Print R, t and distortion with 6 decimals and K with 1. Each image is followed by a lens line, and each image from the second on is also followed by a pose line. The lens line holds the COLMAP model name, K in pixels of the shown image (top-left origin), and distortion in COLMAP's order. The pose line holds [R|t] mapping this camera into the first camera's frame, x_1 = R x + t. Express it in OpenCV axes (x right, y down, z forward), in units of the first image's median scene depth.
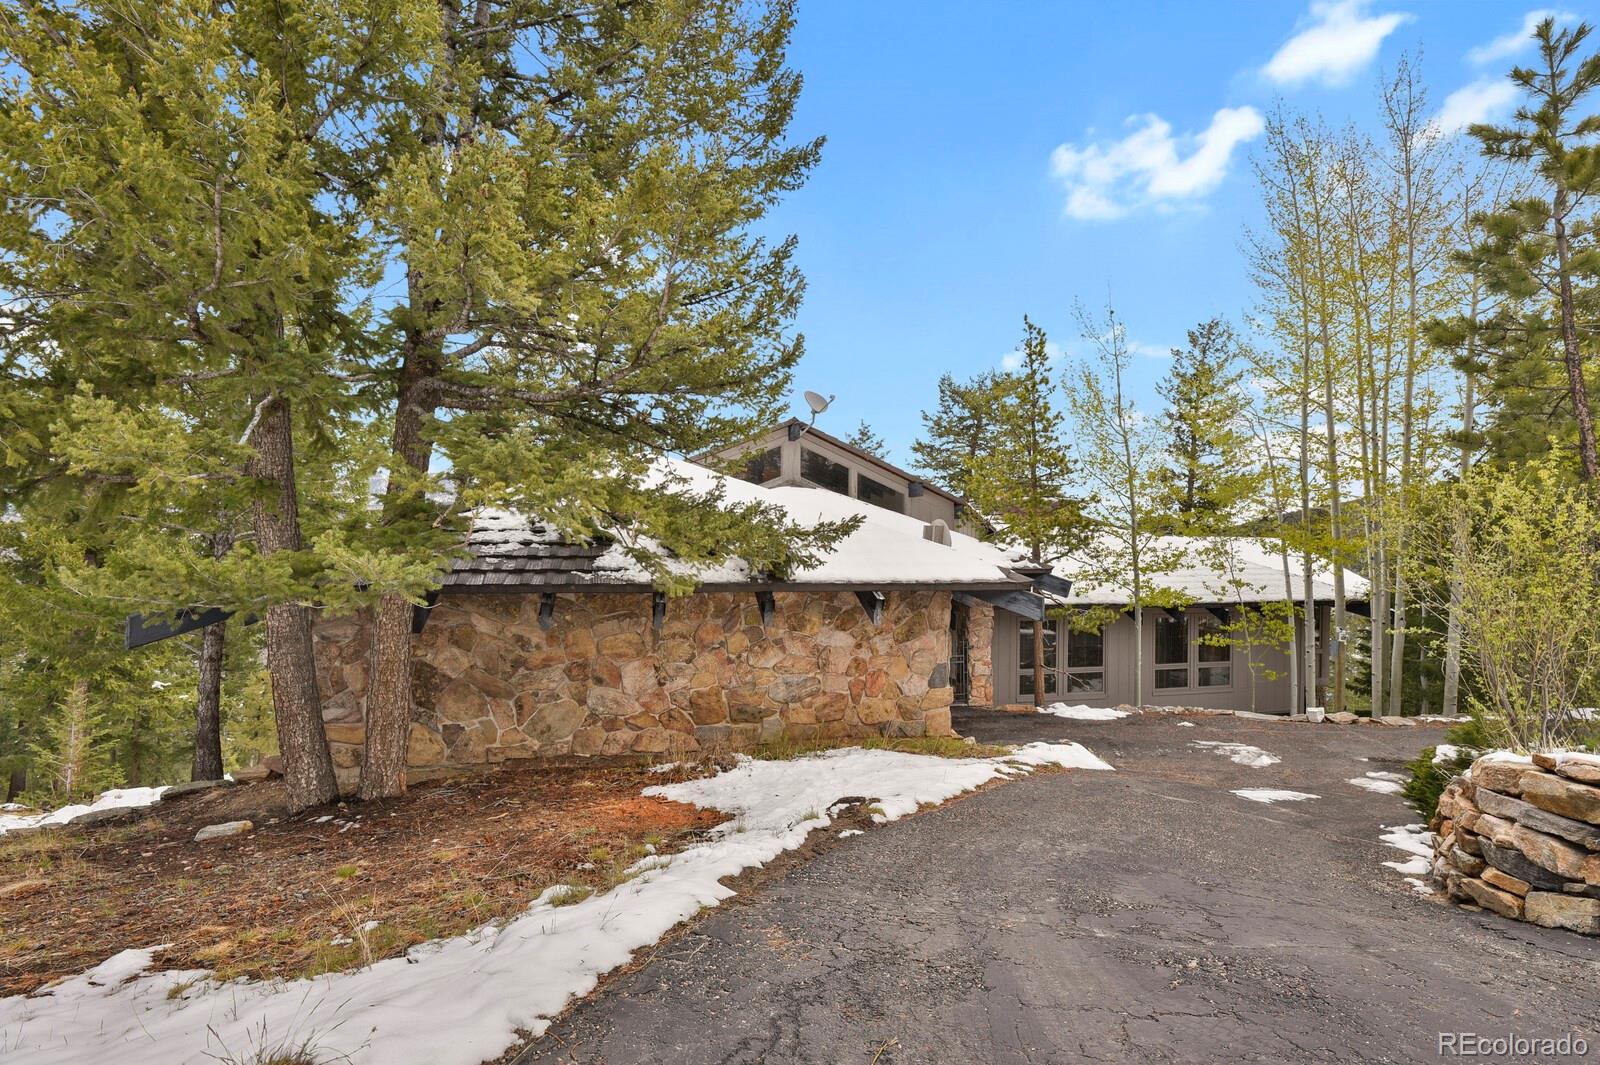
lens RADIAL K [[785.1, 0, 801.2], [0, 785.1, 534.9], [0, 0, 1]] dist [-0.024013, -0.003296]
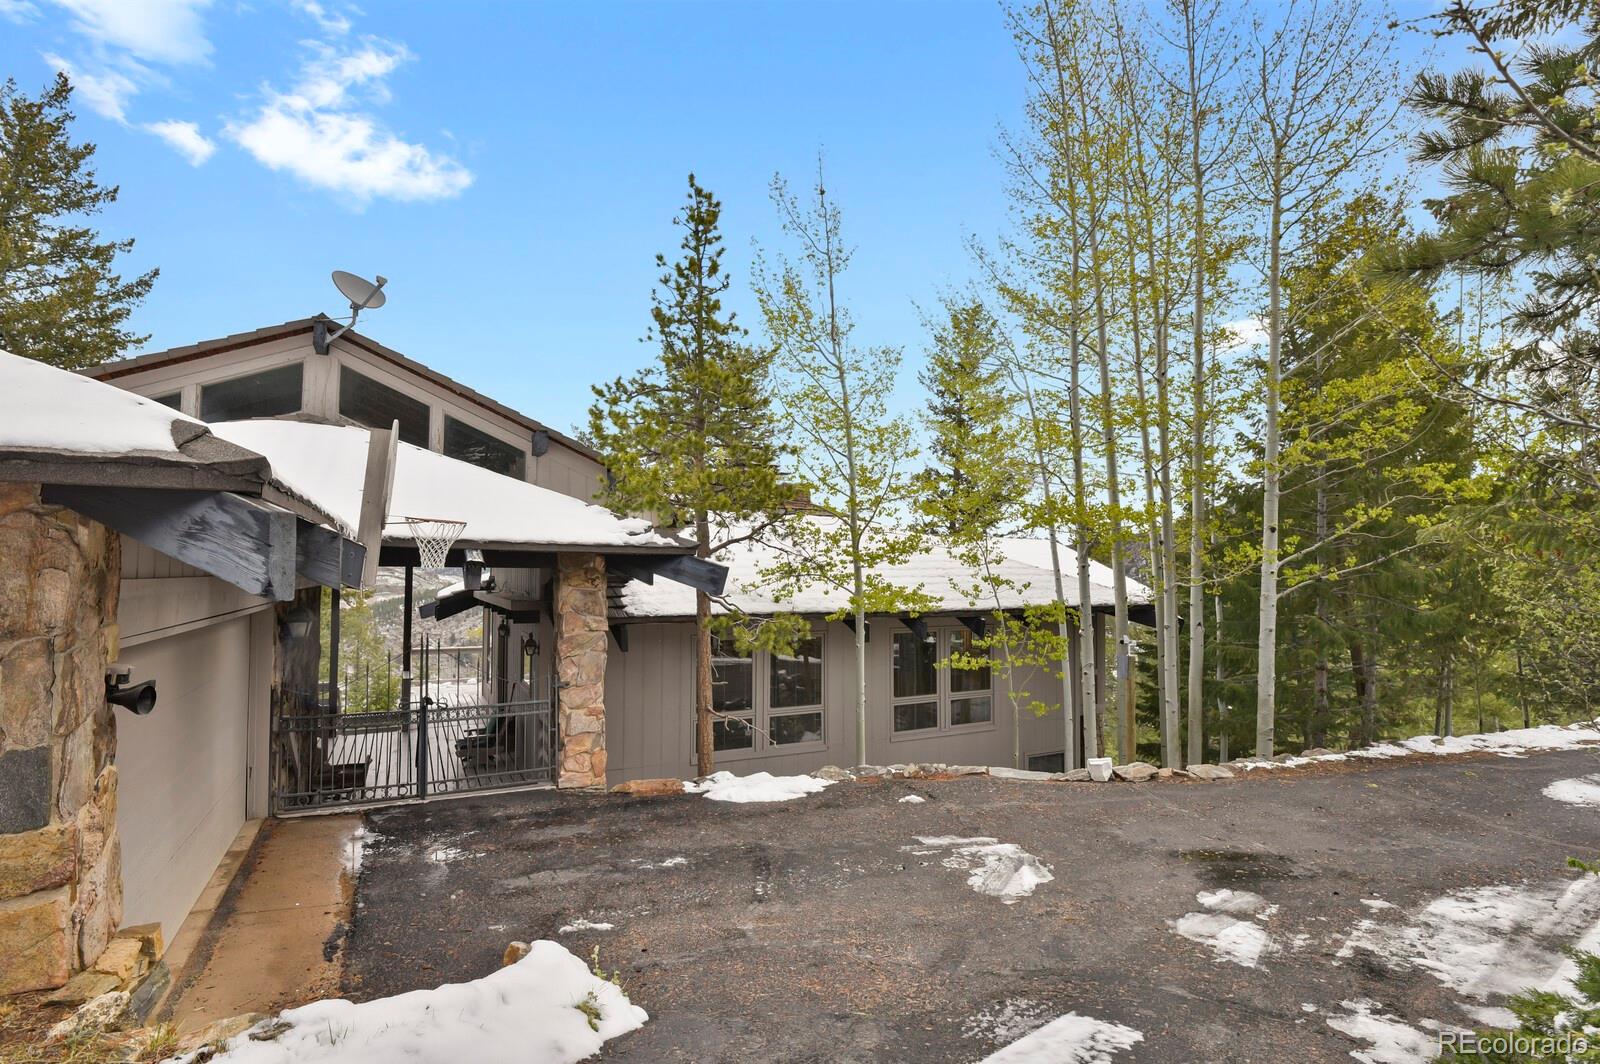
lens RADIAL K [[785.1, 0, 798.2], [0, 785.1, 535.5], [0, 0, 1]] dist [-0.024013, -0.003296]
pose [[0.971299, 0.006336, 0.237777, 0.215280], [0.004035, 0.999062, -0.043104, 0.051474], [-0.237827, 0.042826, 0.970363, 0.344810]]
